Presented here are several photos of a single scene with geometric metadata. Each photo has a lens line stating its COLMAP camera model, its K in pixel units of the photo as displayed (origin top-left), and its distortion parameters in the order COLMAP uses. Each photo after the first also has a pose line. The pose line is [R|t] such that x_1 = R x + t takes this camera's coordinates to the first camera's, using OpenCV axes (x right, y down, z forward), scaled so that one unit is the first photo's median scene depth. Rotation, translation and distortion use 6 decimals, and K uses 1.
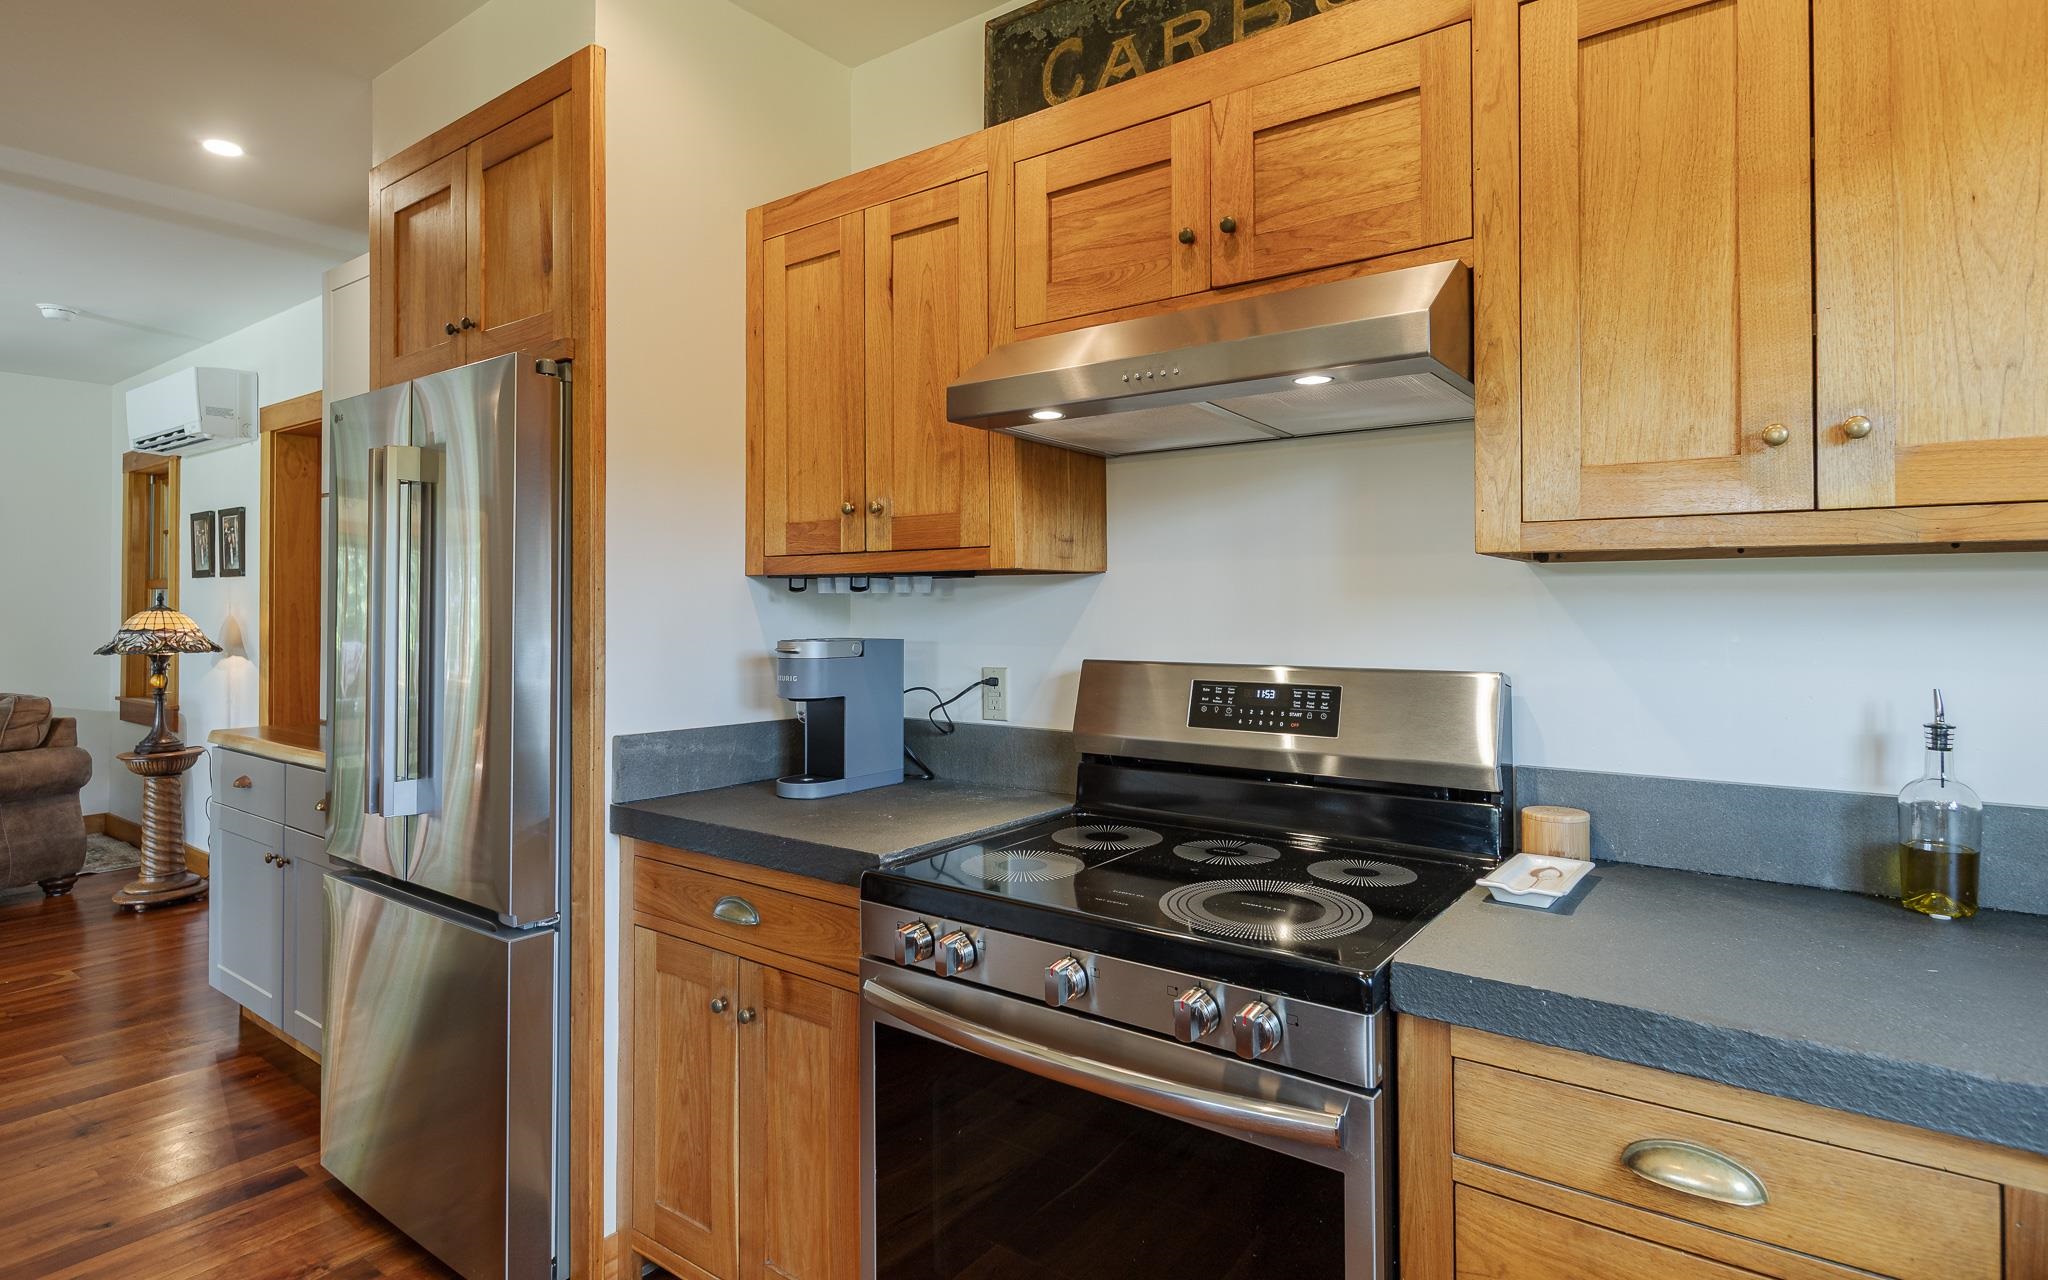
lens RADIAL K [[1061.8, 0, 1041.2], [0, 1061.8, 598.4], [0, 0, 1]] dist [-0.001111, -0.003168]
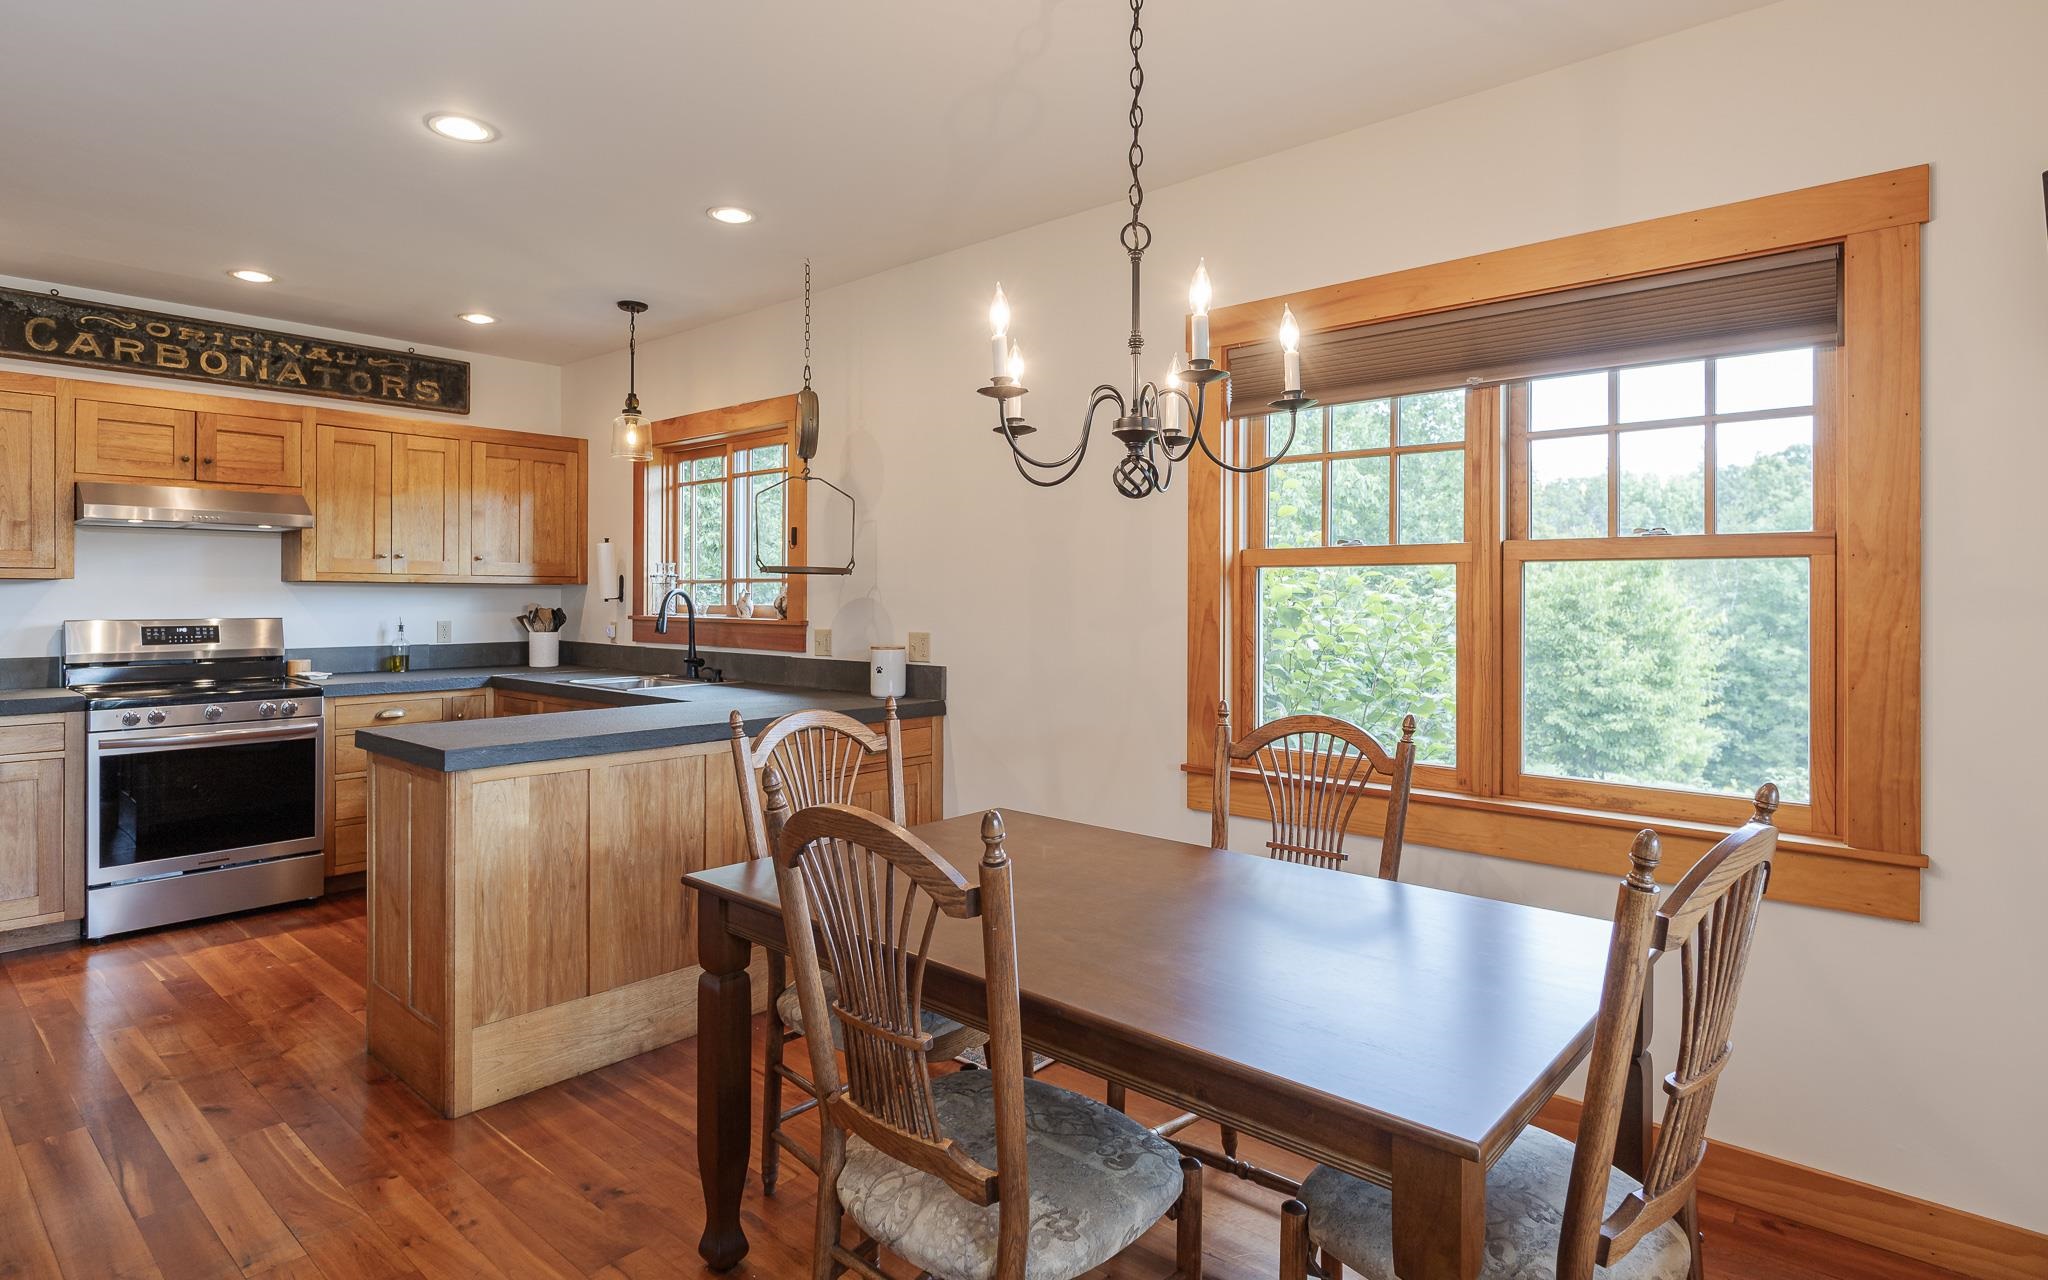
lens RADIAL K [[1061.8, 0, 1014.9], [0, 1061.8, 595.0], [0, 0, 1]] dist [-0.001111, -0.003168]
pose [[0.097850, 0.002614, 0.995198, -2.151118], [-0.011163, 0.999937, -0.001529, -0.012245], [-0.995139, -0.010960, 0.097873, -1.261252]]
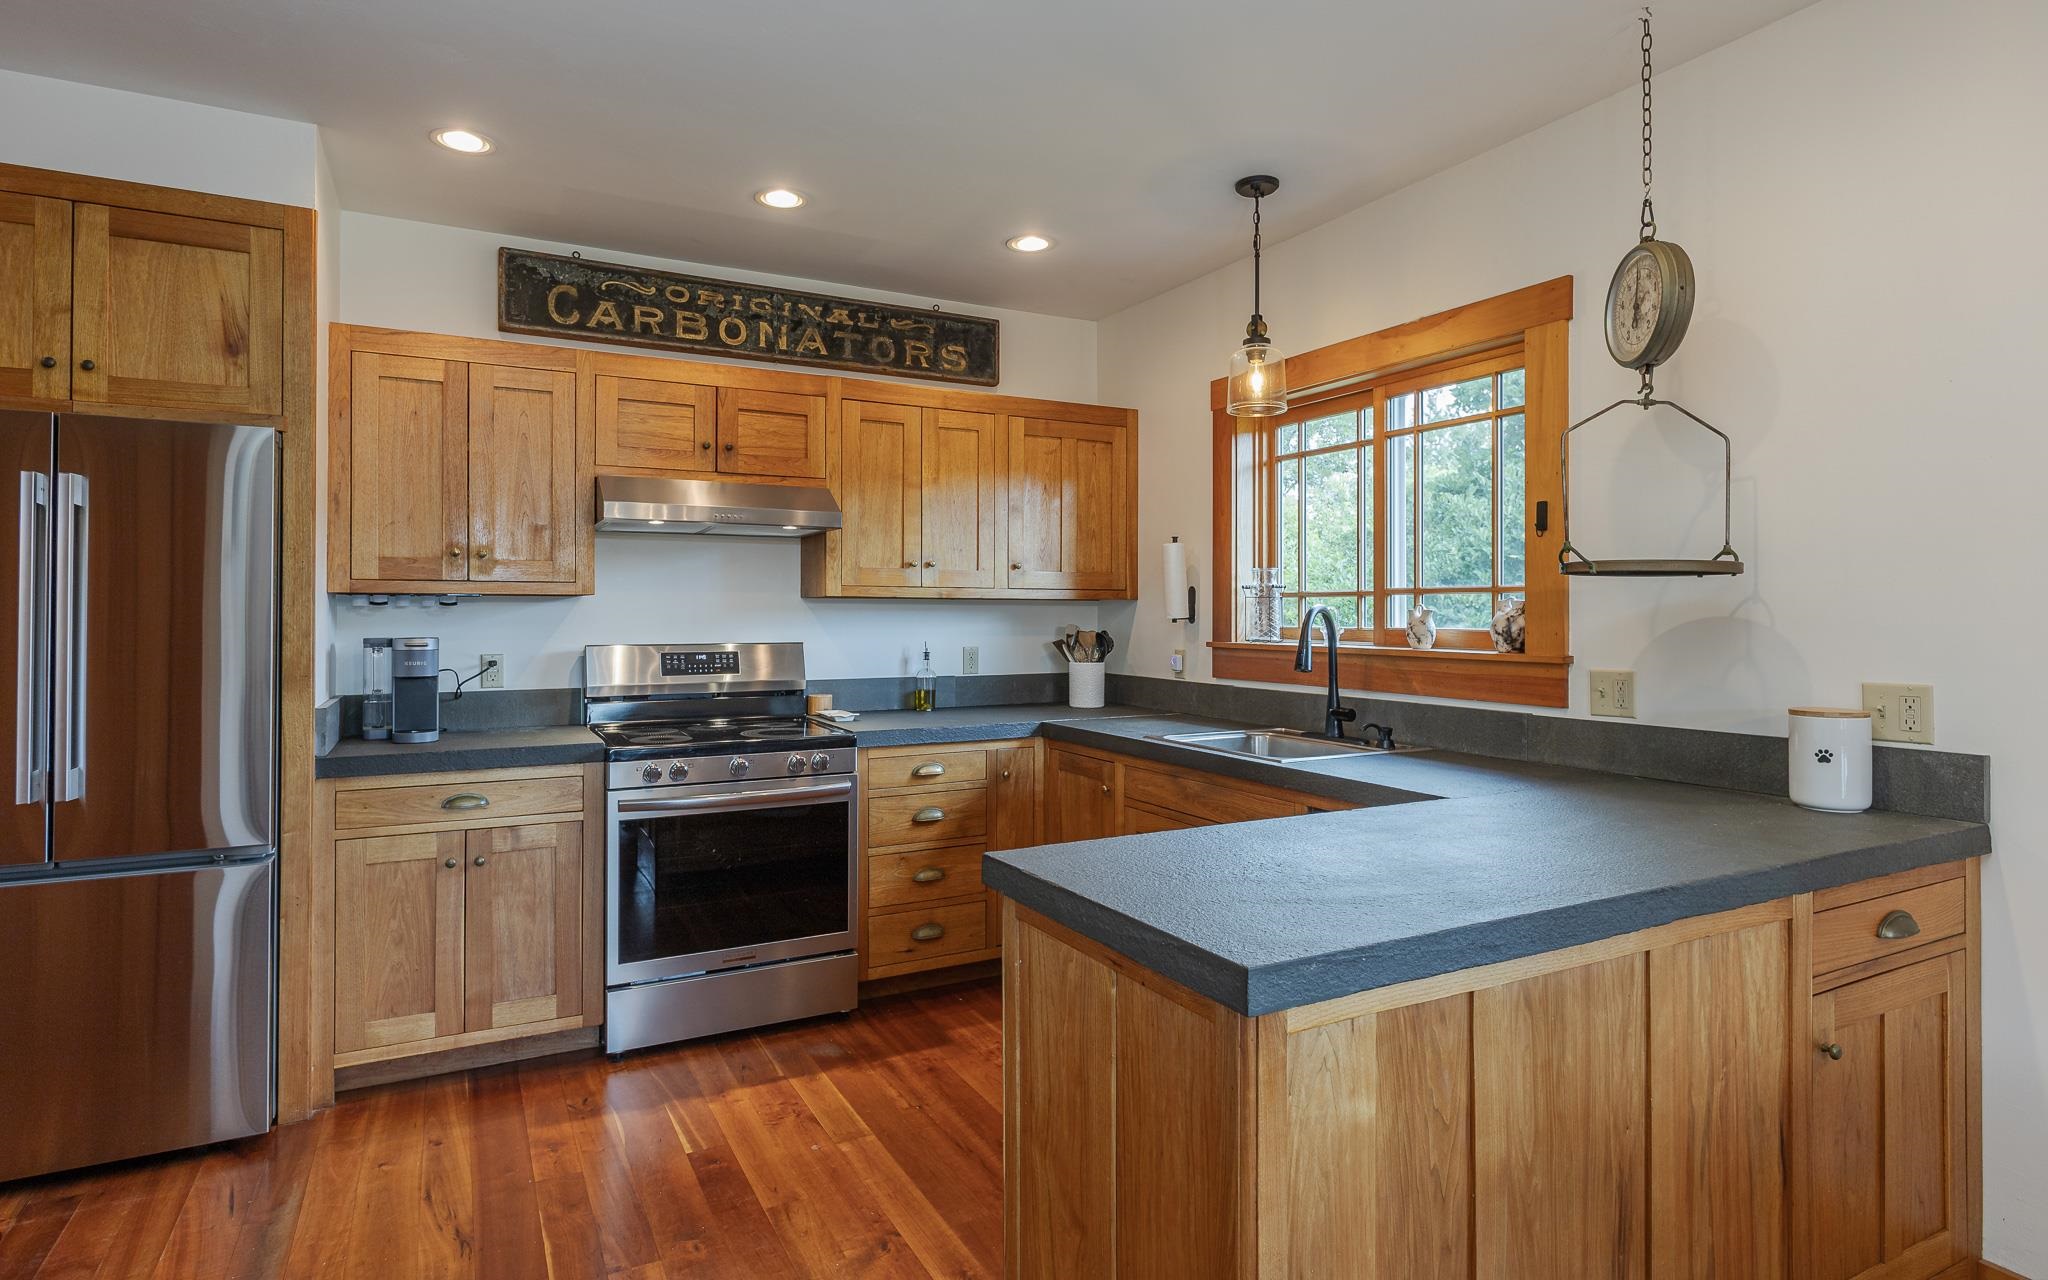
lens RADIAL K [[1061.8, 0, 1007.6], [0, 1061.8, 606.4], [0, 0, 1]] dist [-0.001111, -0.003168]
pose [[0.446977, 0.007574, 0.894514, -1.406604], [-0.008838, 0.999953, -0.004051, -0.006838], [-0.894502, -0.006095, 0.447022, -0.486664]]
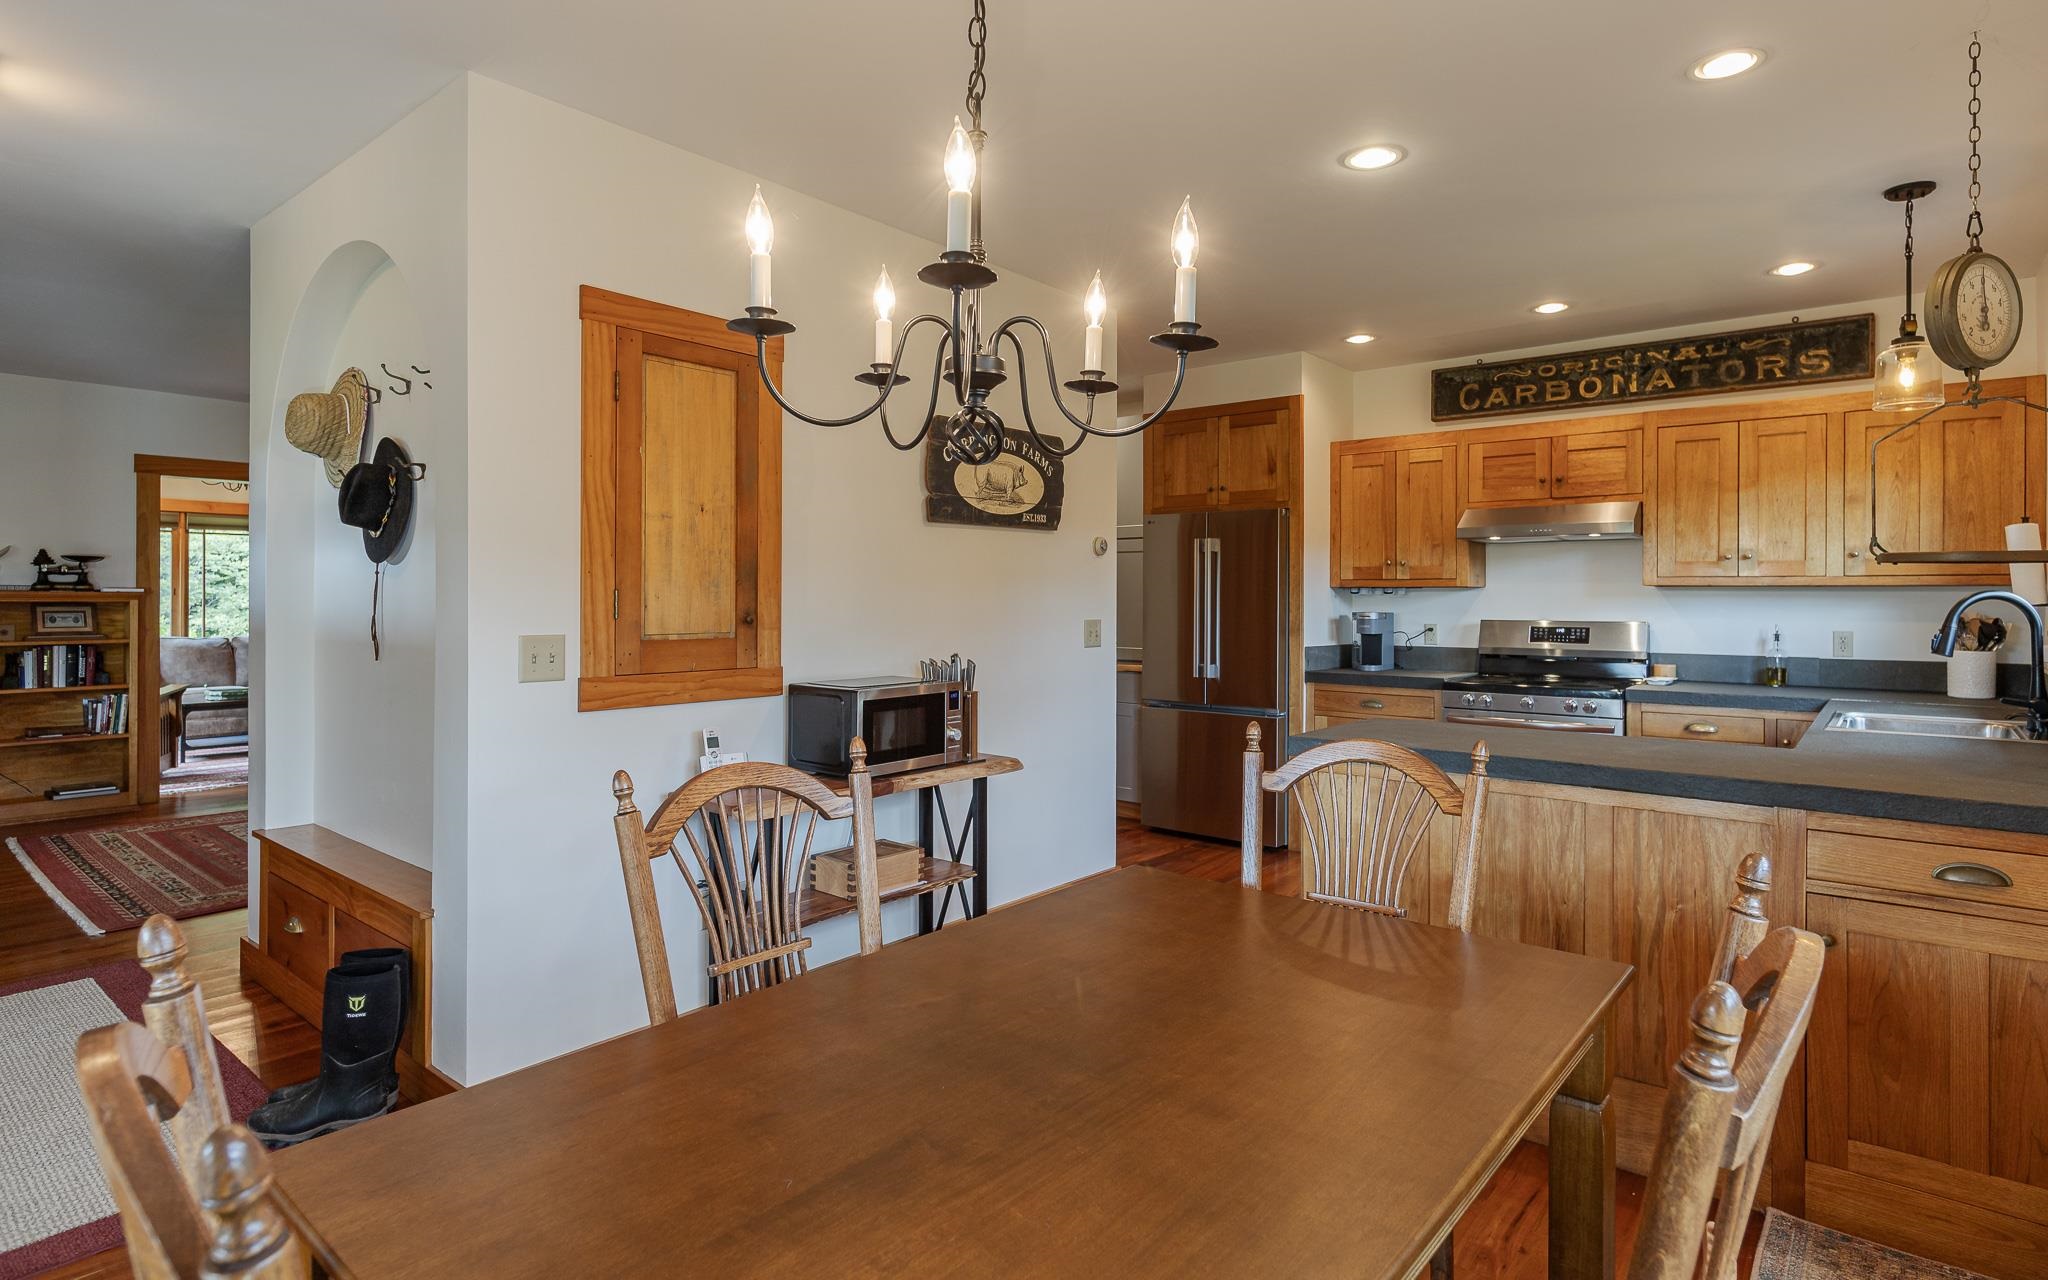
lens RADIAL K [[1061.8, 0, 1023.7], [0, 1061.8, 601.3], [0, 0, 1]] dist [-0.001111, -0.003168]
pose [[0.997479, 0.003281, -0.070885, -1.055143], [-0.002477, 0.999932, 0.011422, -0.018943], [0.070917, -0.011218, 0.997419, -2.013970]]
